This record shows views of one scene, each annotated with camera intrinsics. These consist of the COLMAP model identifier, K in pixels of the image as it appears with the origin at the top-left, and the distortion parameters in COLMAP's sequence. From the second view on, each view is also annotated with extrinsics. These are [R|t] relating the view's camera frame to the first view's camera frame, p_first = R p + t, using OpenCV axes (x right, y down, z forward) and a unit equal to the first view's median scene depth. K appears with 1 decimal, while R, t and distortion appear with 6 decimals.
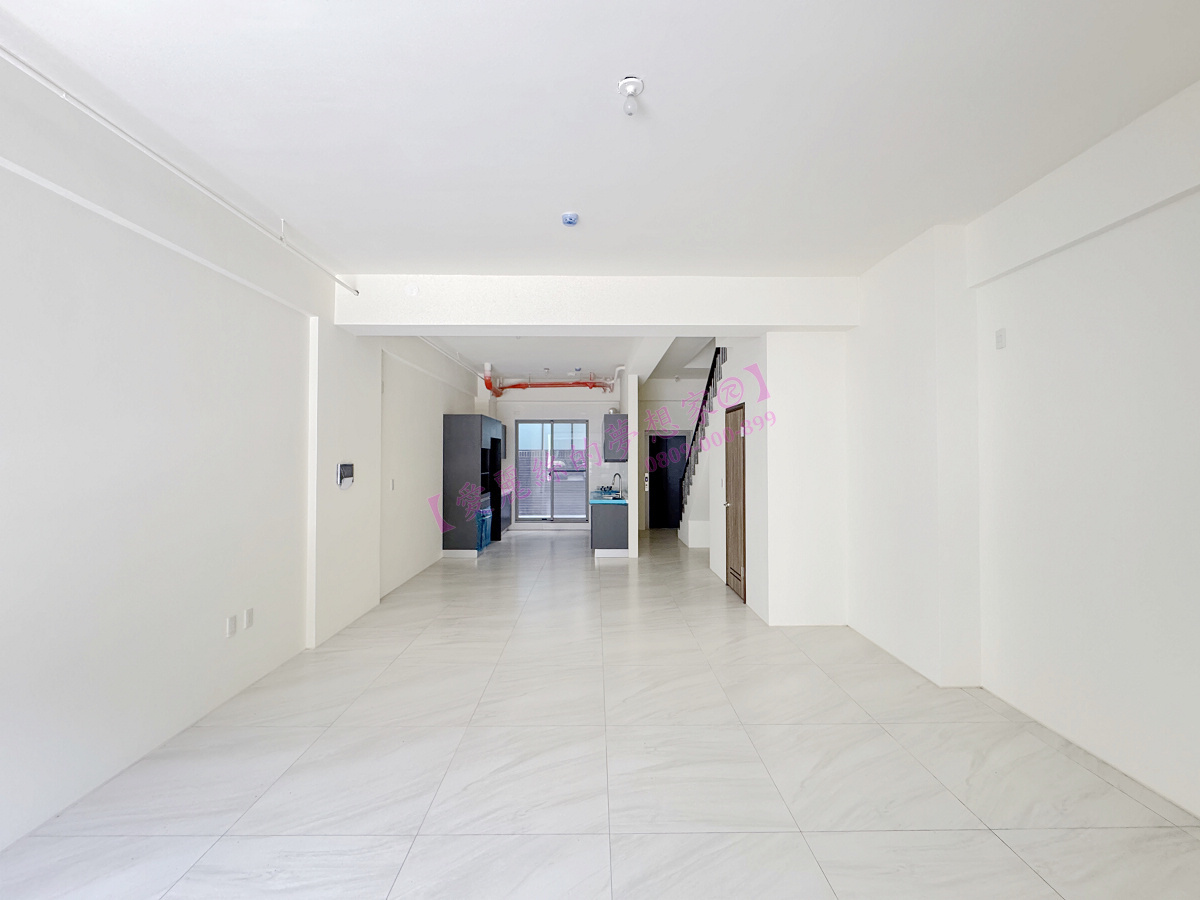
lens RADIAL K [[478.8, 0, 600.0], [0, 478.8, 450.0], [0, 0, 1]] dist [-0.000836, -0.000509]
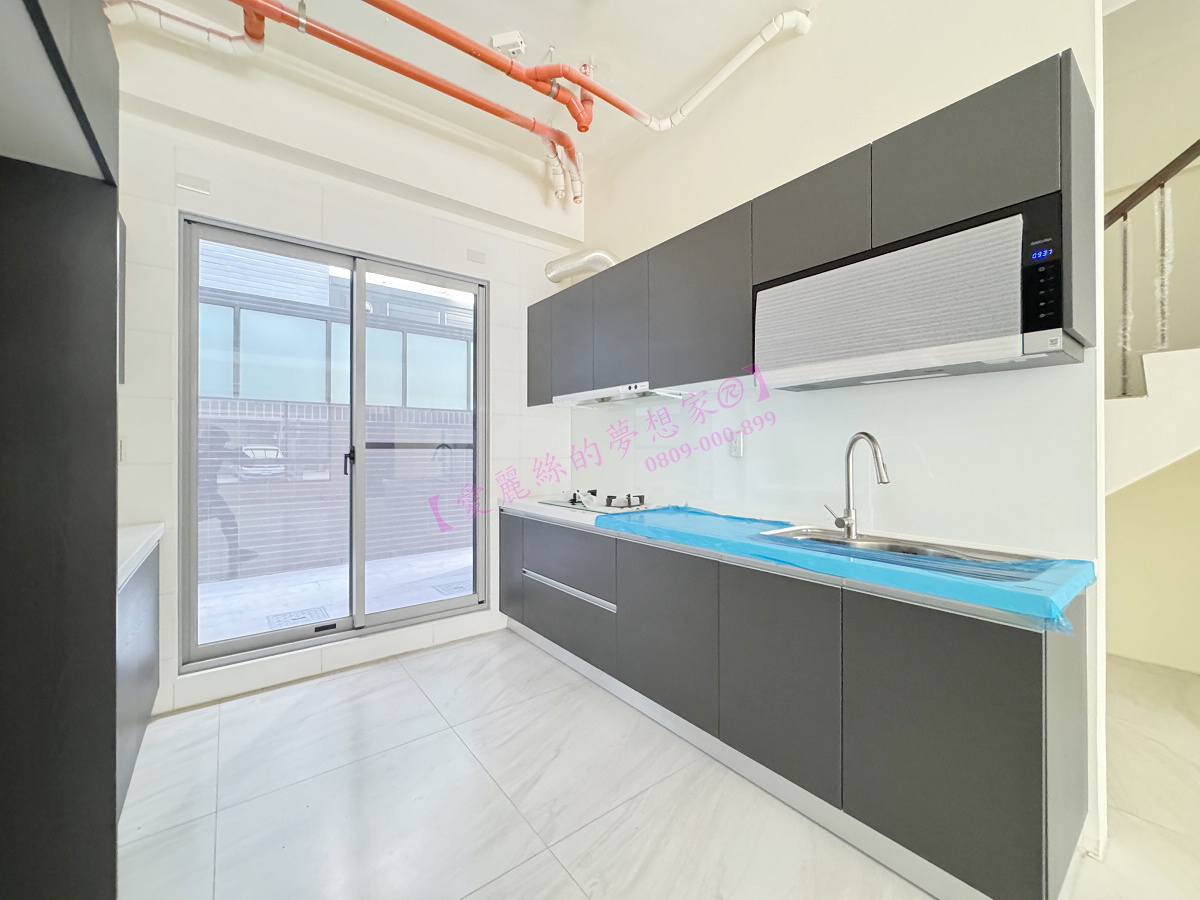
lens RADIAL K [[478.8, 0, 600.0], [0, 478.8, 450.0], [0, 0, 1]] dist [-0.000836, -0.000509]
pose [[0.795430, 0.000038, 0.606045, -0.172211], [-0.006347, 0.999946, 0.008268, 0.048559], [-0.606012, -0.010423, 0.795387, 0.777654]]
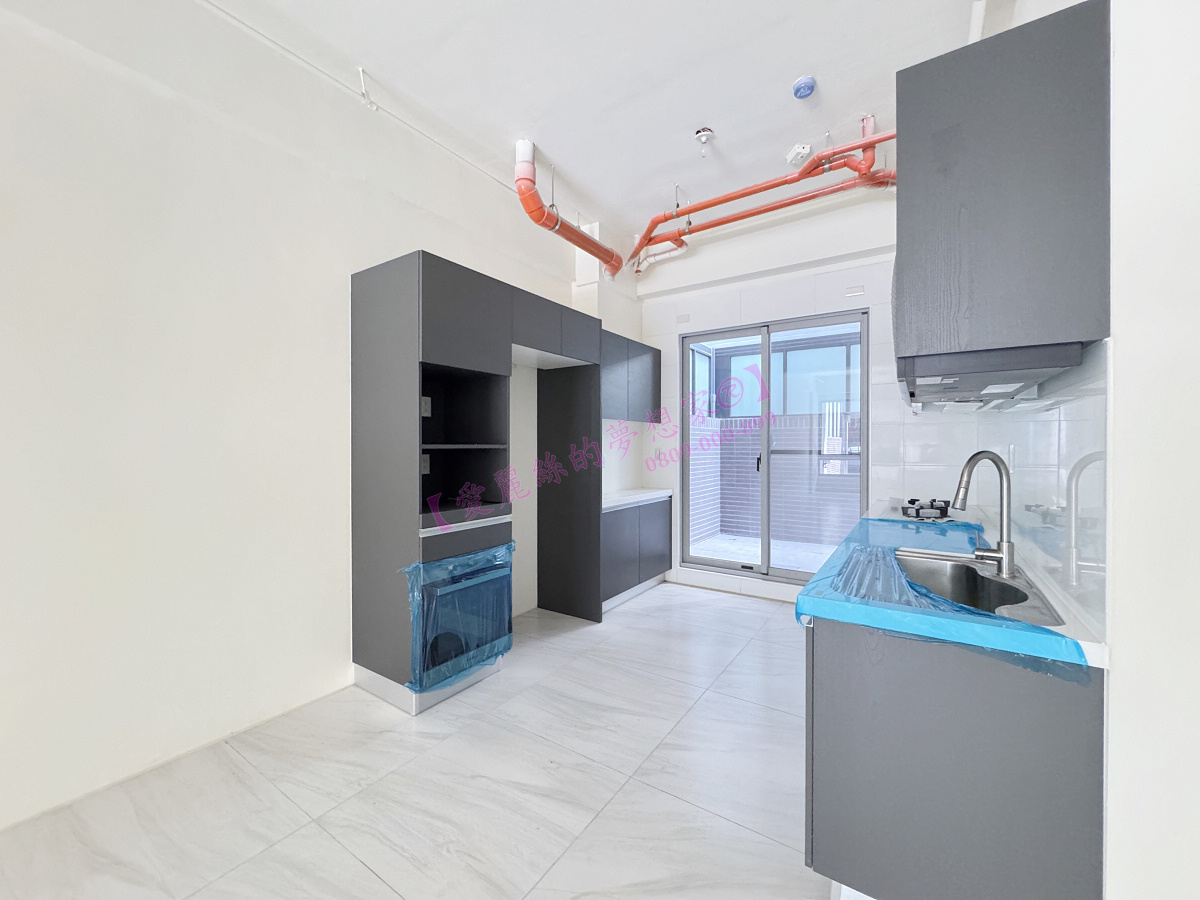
lens RADIAL K [[478.8, 0, 600.0], [0, 478.8, 450.0], [0, 0, 1]] dist [-0.000836, -0.000509]
pose [[0.824737, 0.005785, -0.565487, 0.014674], [0.006008, 0.999802, 0.018991, 0.037977], [0.565484, -0.019061, 0.824539, 0.652761]]
